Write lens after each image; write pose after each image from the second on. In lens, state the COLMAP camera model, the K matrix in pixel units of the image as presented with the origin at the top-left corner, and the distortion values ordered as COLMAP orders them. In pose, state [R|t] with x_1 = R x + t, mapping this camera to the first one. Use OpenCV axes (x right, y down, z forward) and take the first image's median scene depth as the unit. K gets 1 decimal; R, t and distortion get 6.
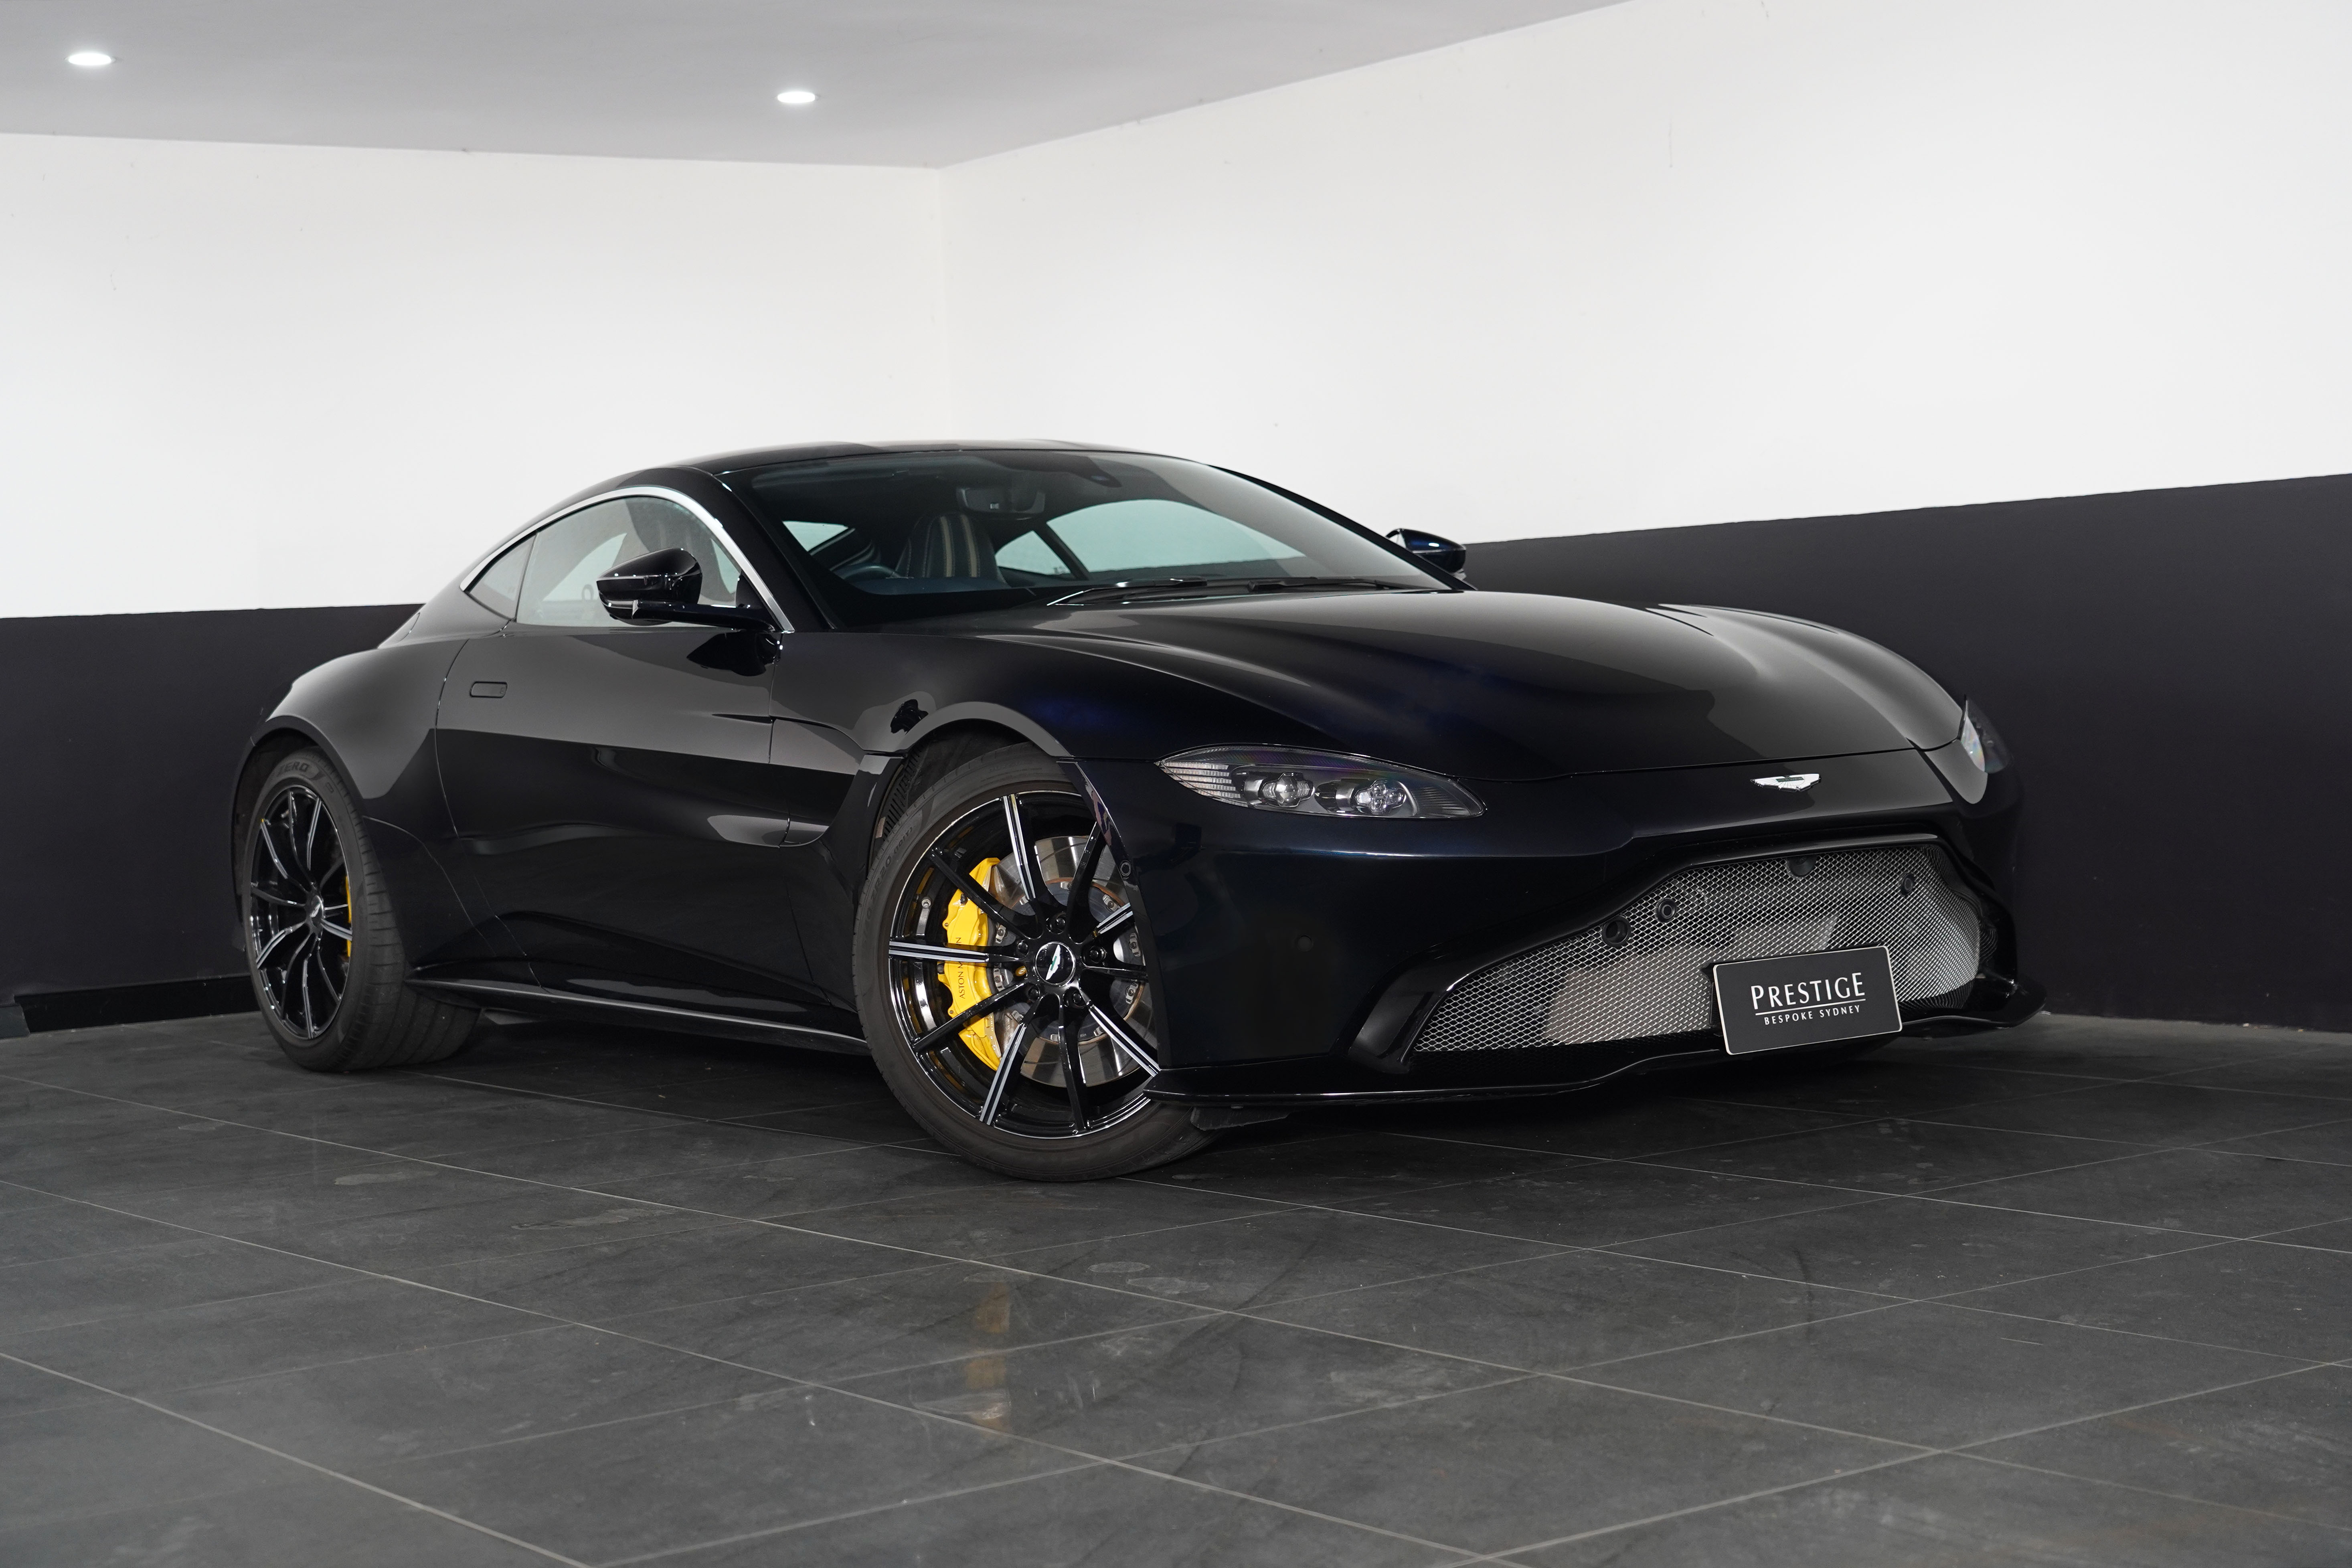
lens RADIAL K [[3697.4, 0, 1187.0], [0, 3697.4, 783.9], [0, 0, 1]] dist [0.008056, 0.000000]
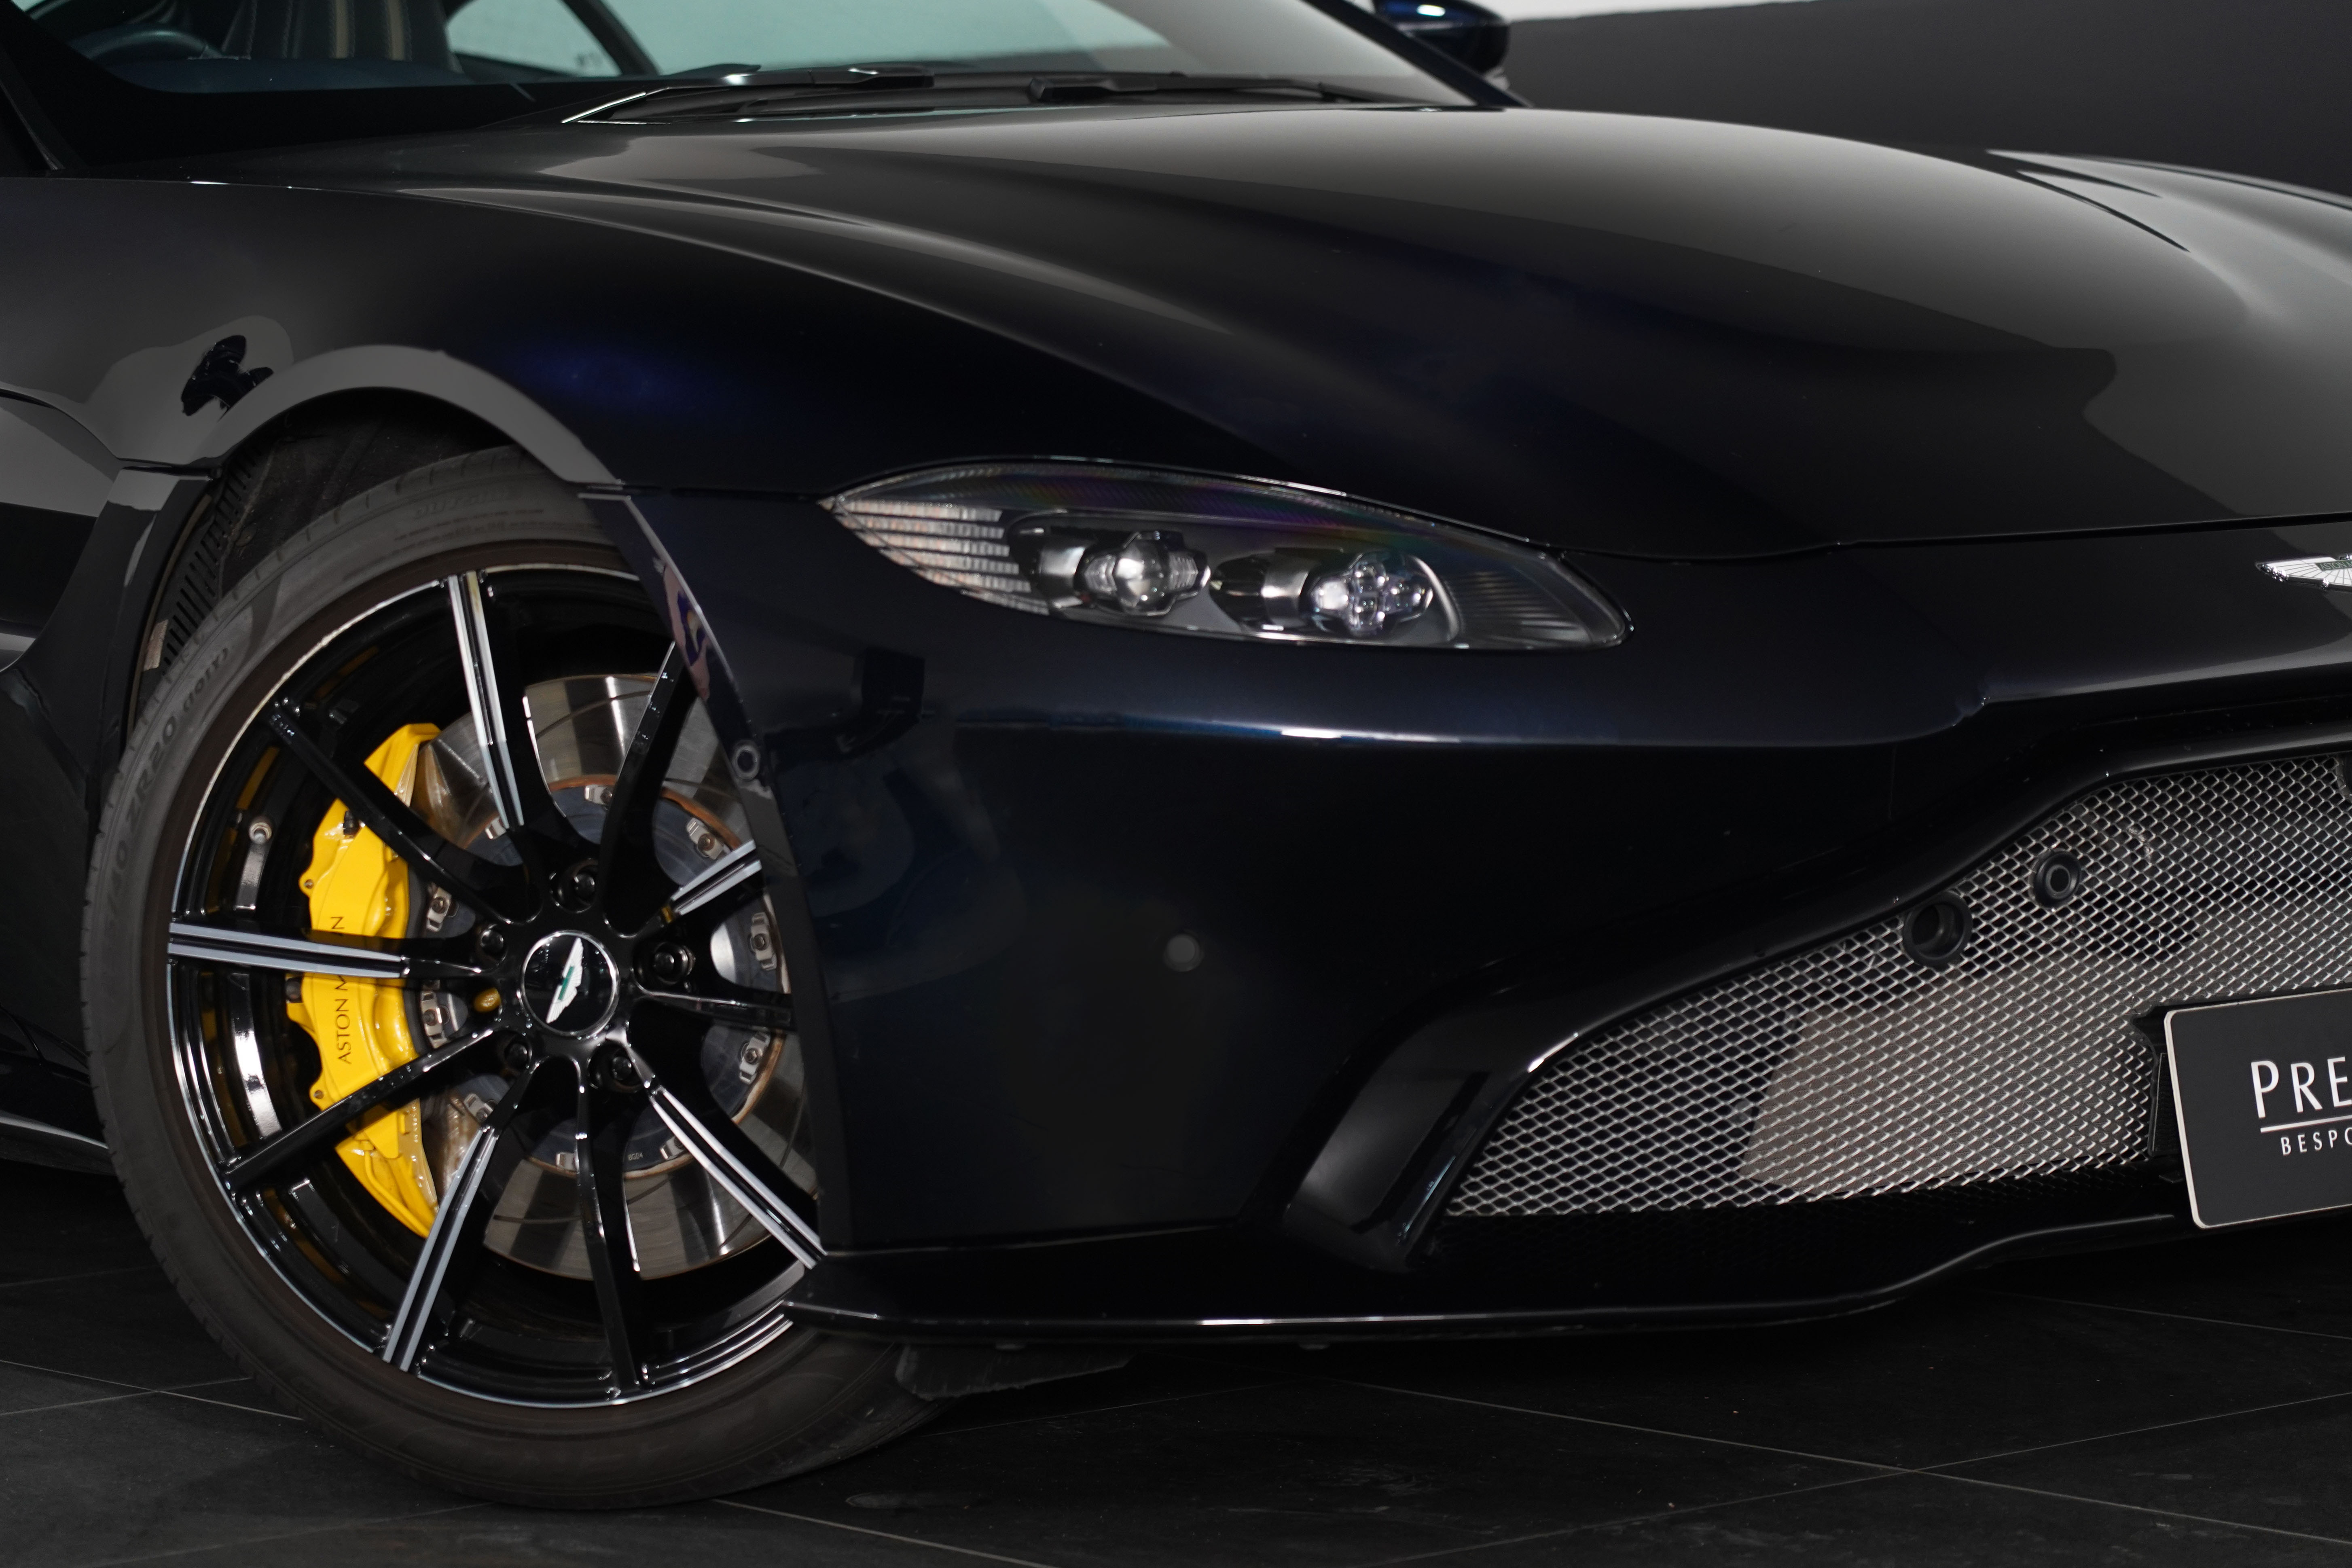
lens RADIAL K [[7279.2, 0, 1162.4], [0, 7279.2, 787.8], [0, 0, 1]] dist [-0.054099, 0.000000]
pose [[0.998942, 0.013161, 0.044065, -0.005607], [-0.014753, 0.999243, 0.035984, -0.003524], [-0.043558, -0.036596, 0.998380, 0.186026]]
